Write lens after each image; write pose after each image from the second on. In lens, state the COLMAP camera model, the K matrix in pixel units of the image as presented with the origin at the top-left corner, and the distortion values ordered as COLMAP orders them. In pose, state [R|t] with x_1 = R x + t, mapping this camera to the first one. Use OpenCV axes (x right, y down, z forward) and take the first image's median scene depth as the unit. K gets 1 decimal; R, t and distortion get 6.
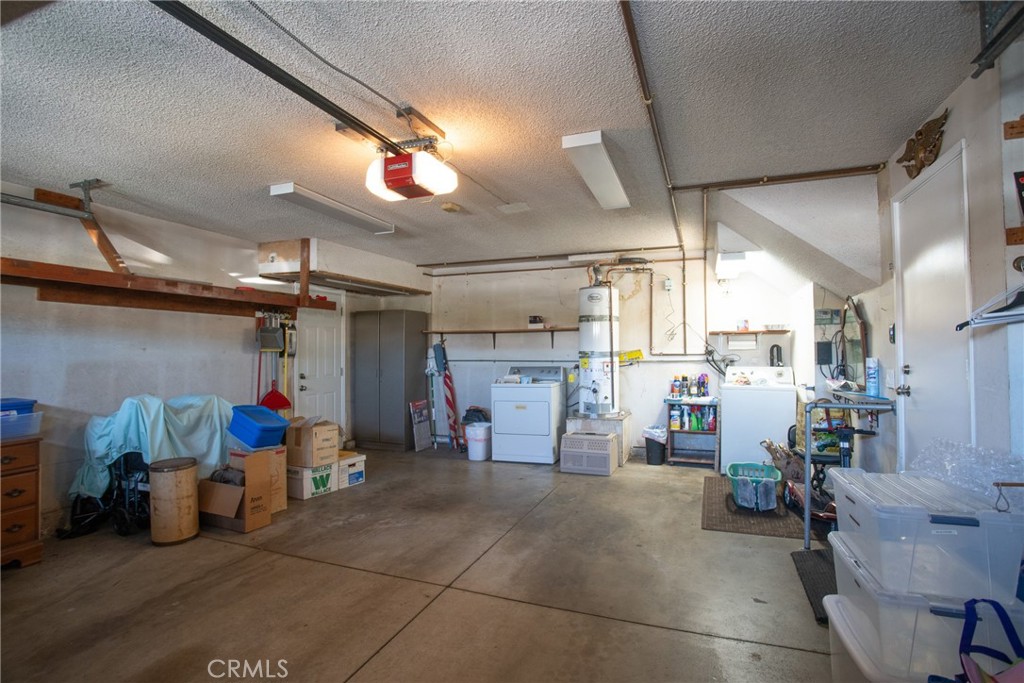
lens RADIAL K [[509.4, 0, 515.7], [0, 509.4, 340.1], [0, 0, 1]] dist [-0.070105, 0.032539]
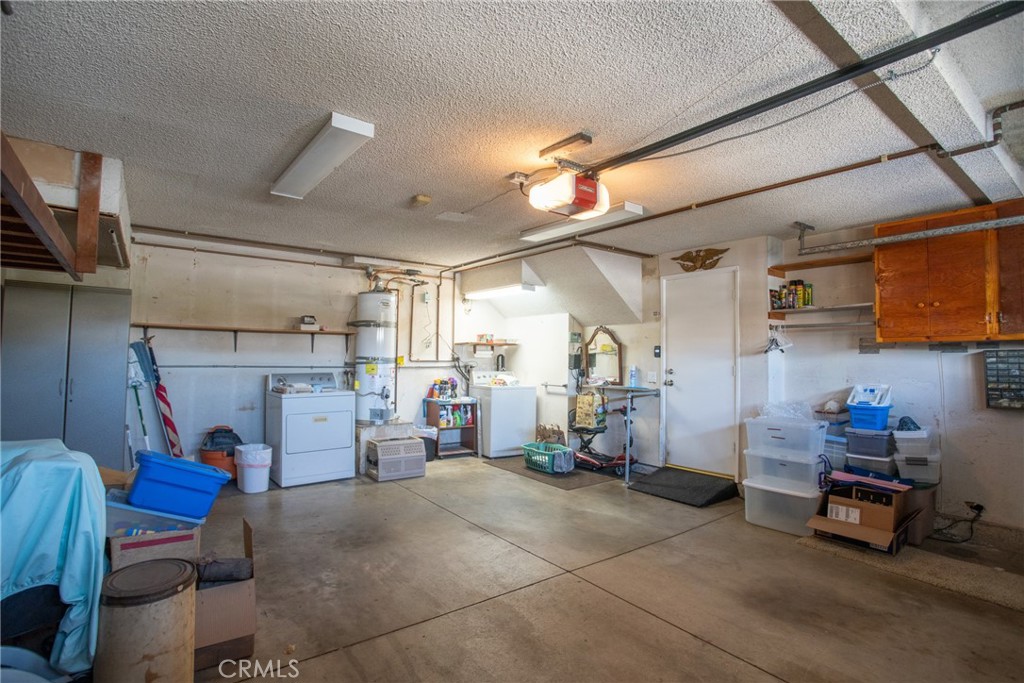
lens RADIAL K [[509.4, 0, 515.7], [0, 509.4, 340.1], [0, 0, 1]] dist [-0.070105, 0.032539]
pose [[0.510726, 0.042031, 0.858715, -0.593179], [-0.033956, 0.999011, -0.028703, 0.008301], [-0.859073, -0.014500, 0.511648, 0.275675]]
